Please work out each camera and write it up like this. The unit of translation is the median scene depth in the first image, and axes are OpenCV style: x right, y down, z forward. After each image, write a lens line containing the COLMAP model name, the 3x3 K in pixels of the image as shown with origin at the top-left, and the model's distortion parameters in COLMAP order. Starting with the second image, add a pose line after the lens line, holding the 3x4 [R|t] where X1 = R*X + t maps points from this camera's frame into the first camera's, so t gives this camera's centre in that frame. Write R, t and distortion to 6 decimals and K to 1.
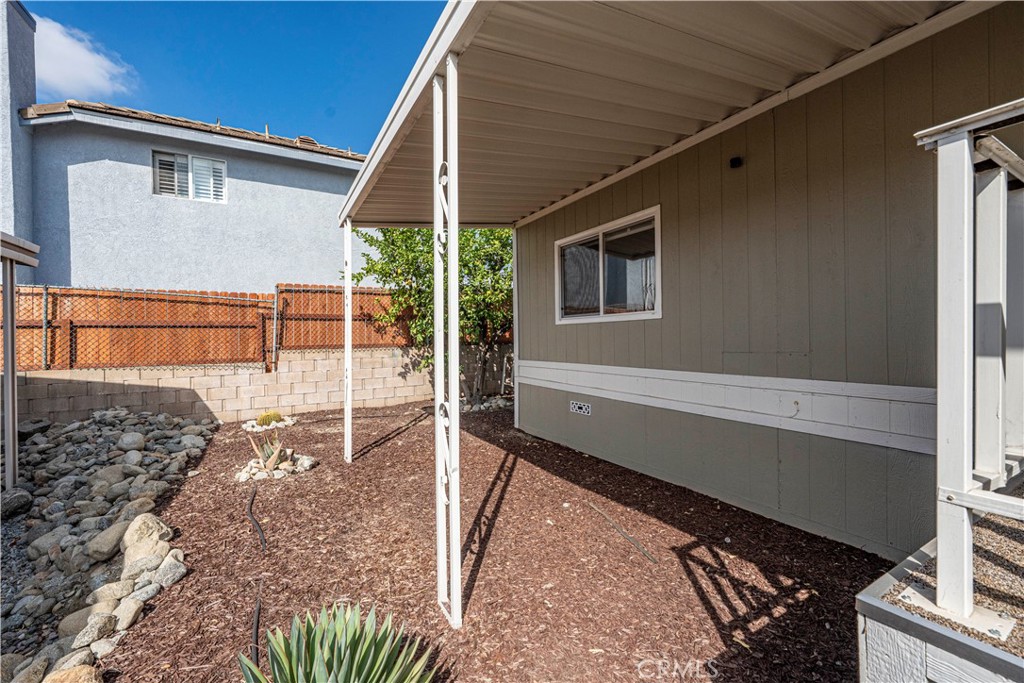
lens RADIAL K [[398.7, 0, 512.0], [0, 398.7, 341.5], [0, 0, 1]] dist [-0.000871, -0.000183]
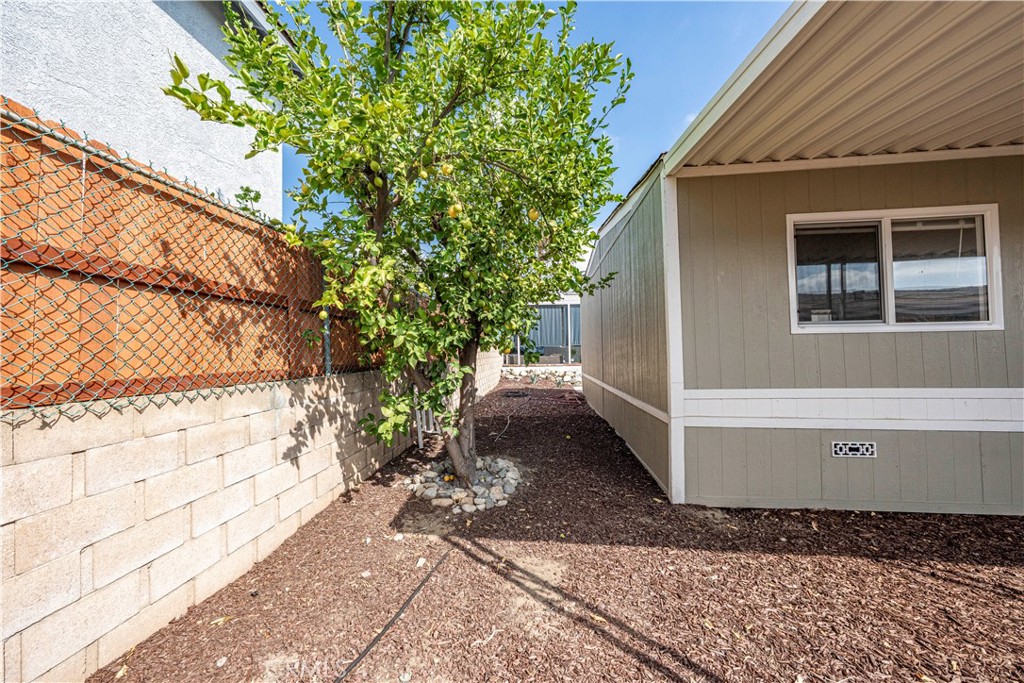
lens RADIAL K [[315.0, 0, 512.0], [0, 315.0, 341.5], [0, 0, 1]] dist [-0.009144, 0.000007]
pose [[0.617119, 0.029807, 0.786305, -0.382661], [0.012411, 0.998789, -0.047602, -0.005676], [-0.786772, 0.039134, 0.616002, 0.655794]]
